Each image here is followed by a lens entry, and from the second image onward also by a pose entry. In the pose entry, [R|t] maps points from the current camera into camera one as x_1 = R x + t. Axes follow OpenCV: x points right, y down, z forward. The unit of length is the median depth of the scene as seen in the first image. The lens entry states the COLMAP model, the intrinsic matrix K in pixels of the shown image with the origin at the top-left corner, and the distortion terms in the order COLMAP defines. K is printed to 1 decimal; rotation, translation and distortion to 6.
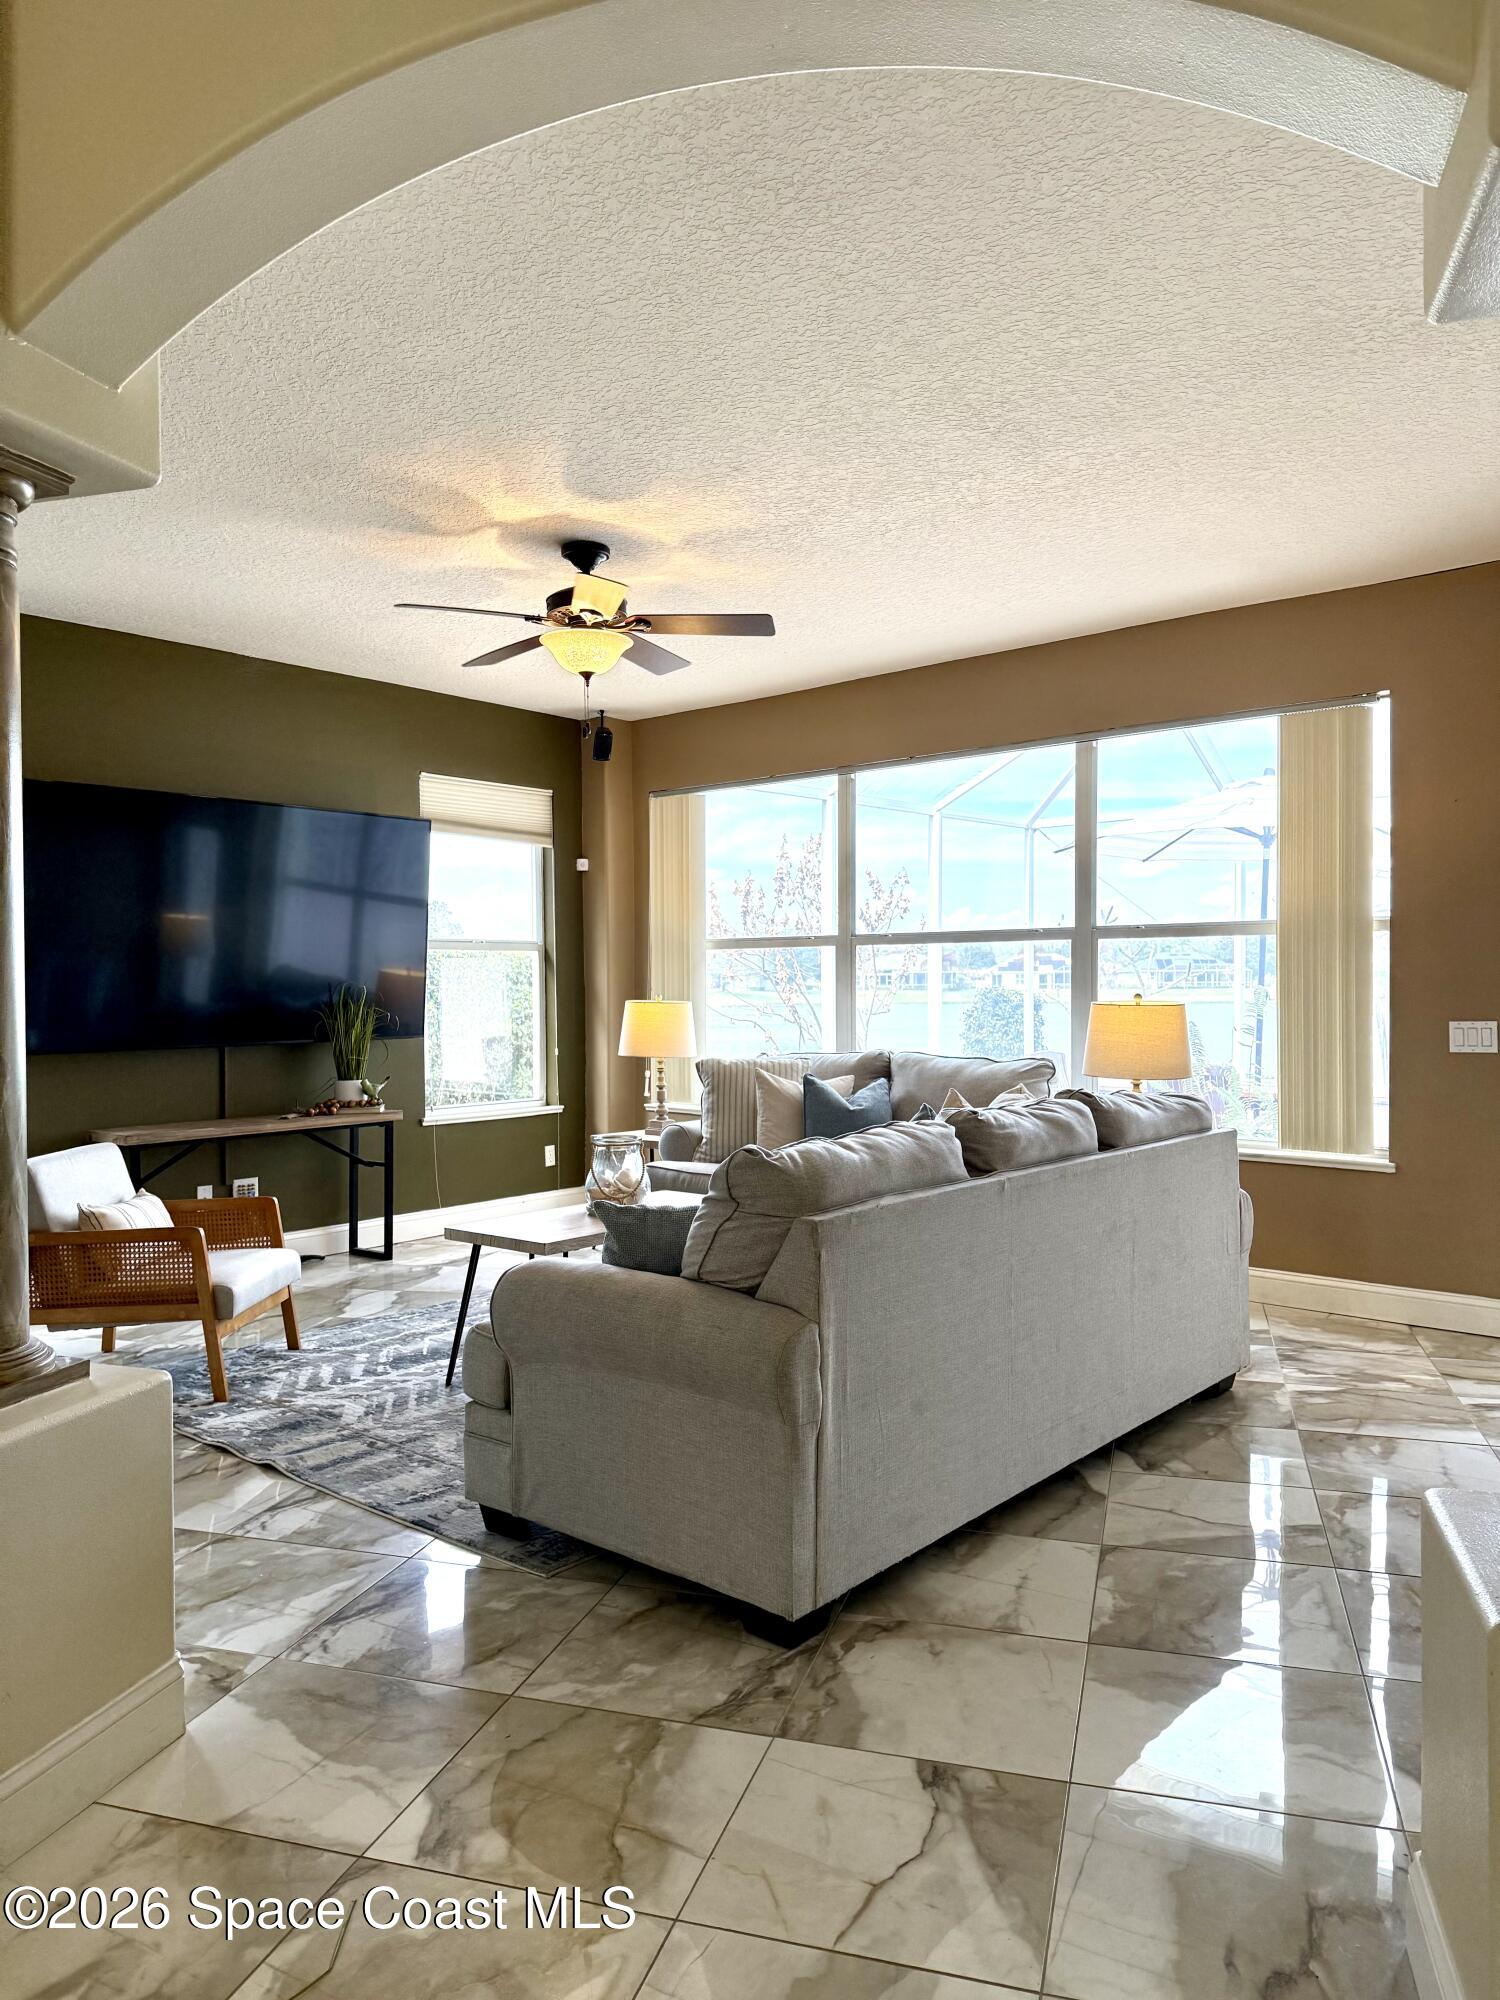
lens RADIAL K [[1377.0, 0, 763.2], [0, 1377.0, 991.3], [0, 0, 1]] dist [0.057745, -0.005611]
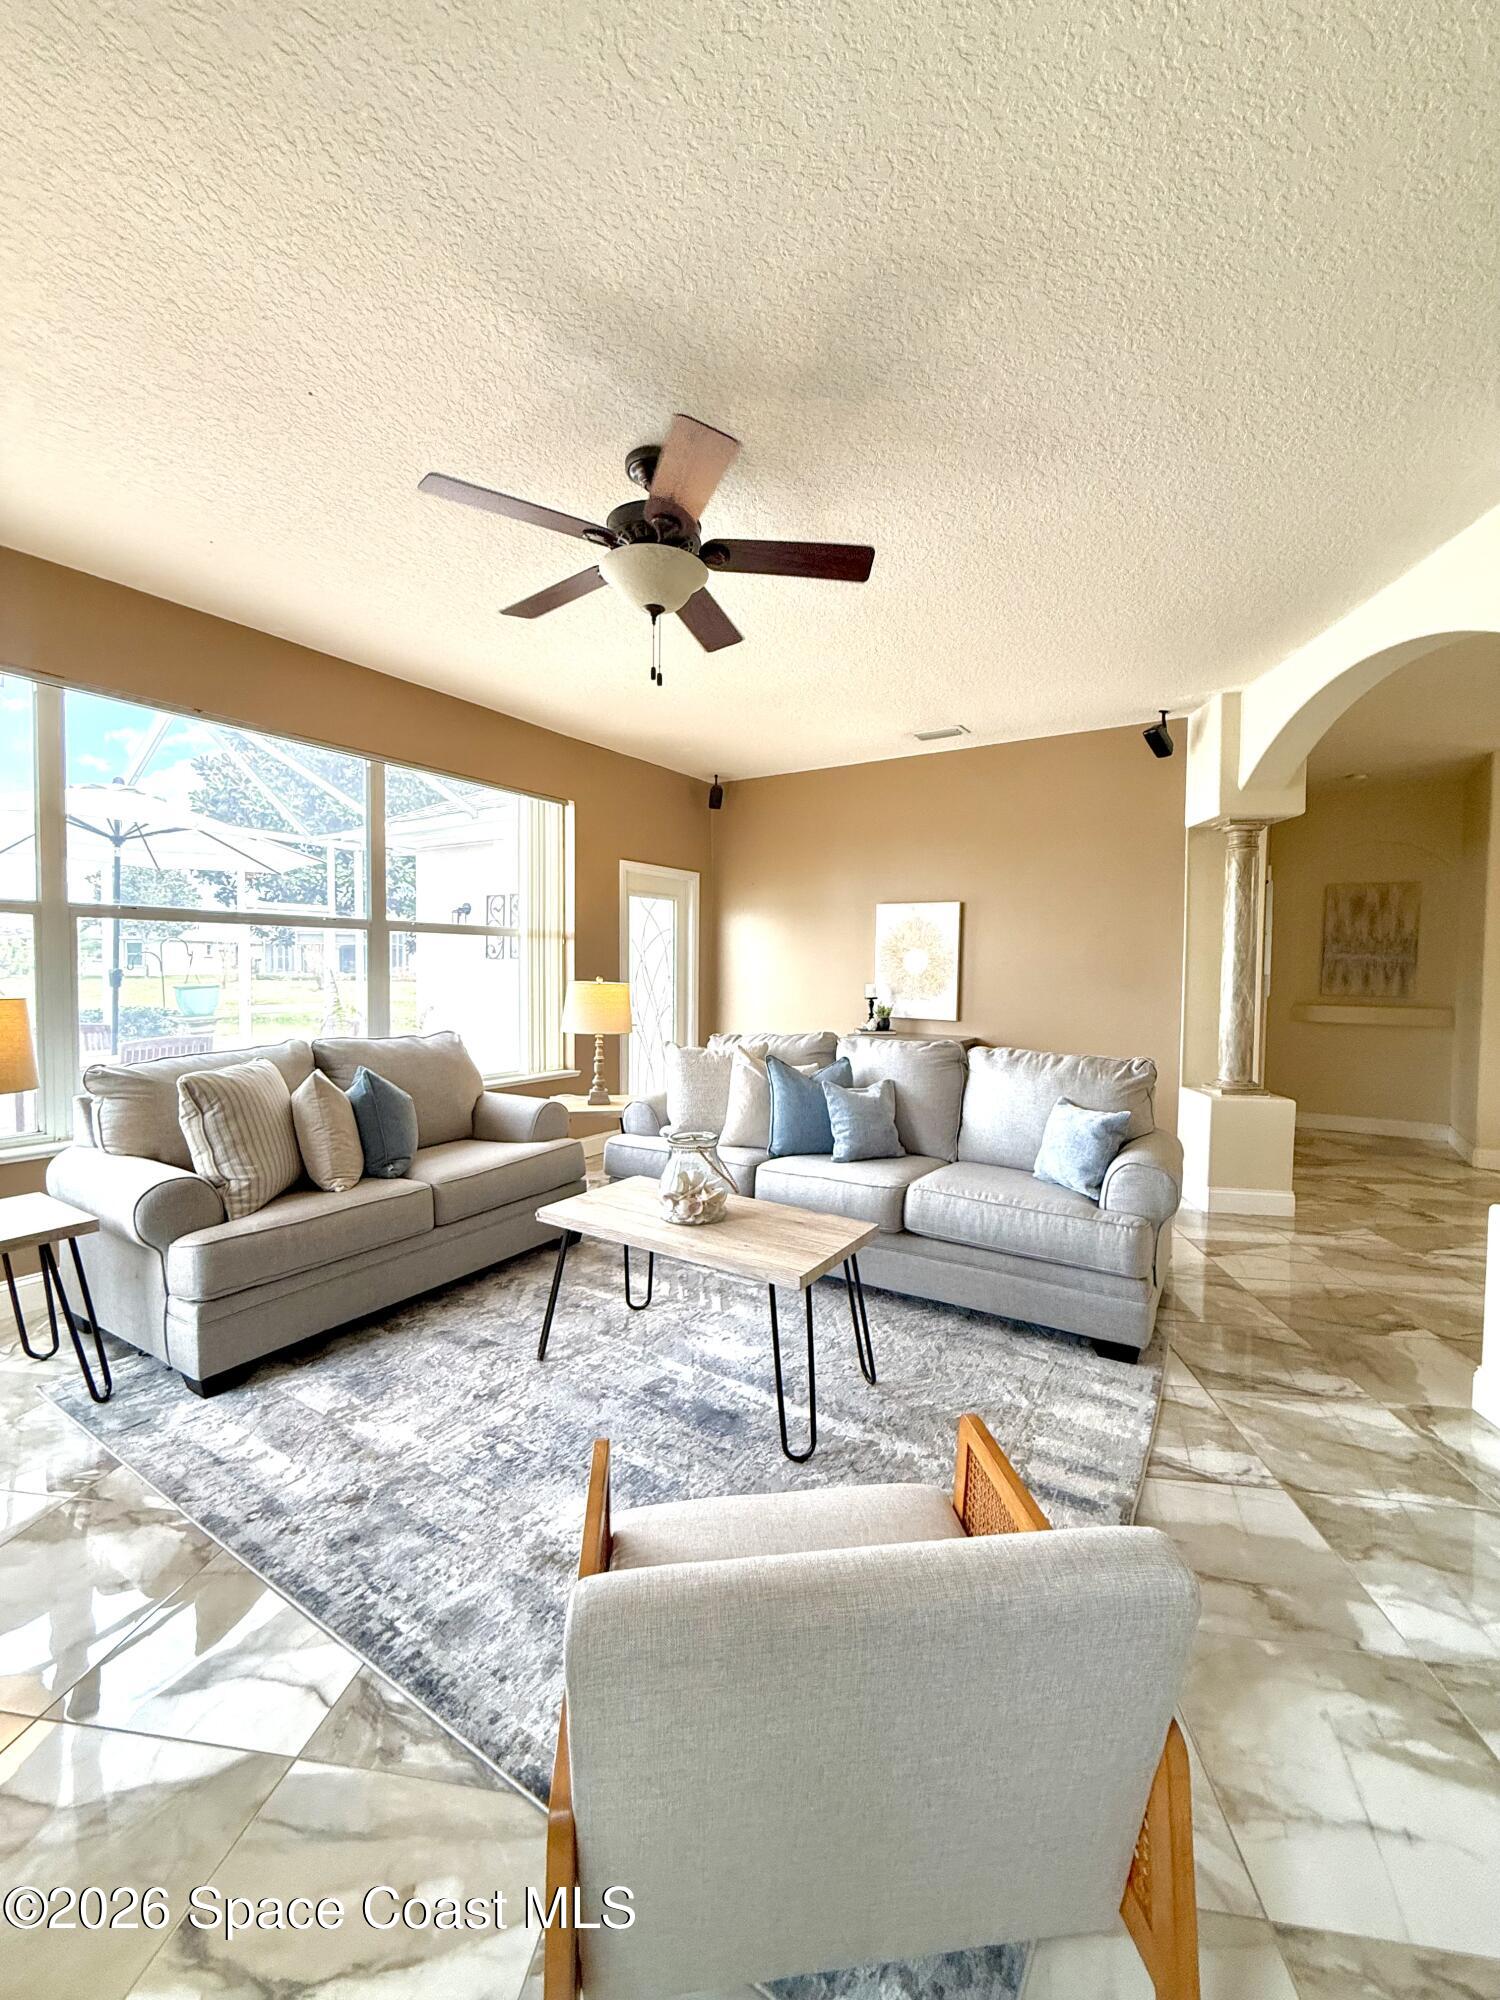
lens RADIAL K [[801.6, 0, 750.0], [0, 801.6, 1000.0], [0, 0, 1]] dist [0.032194, 0.000168]
pose [[-0.140226, -0.046996, 0.989004, -0.872611], [0.000073, 0.998872, 0.047475, -0.019054], [-0.990120, 0.006729, -0.140064, 1.390931]]
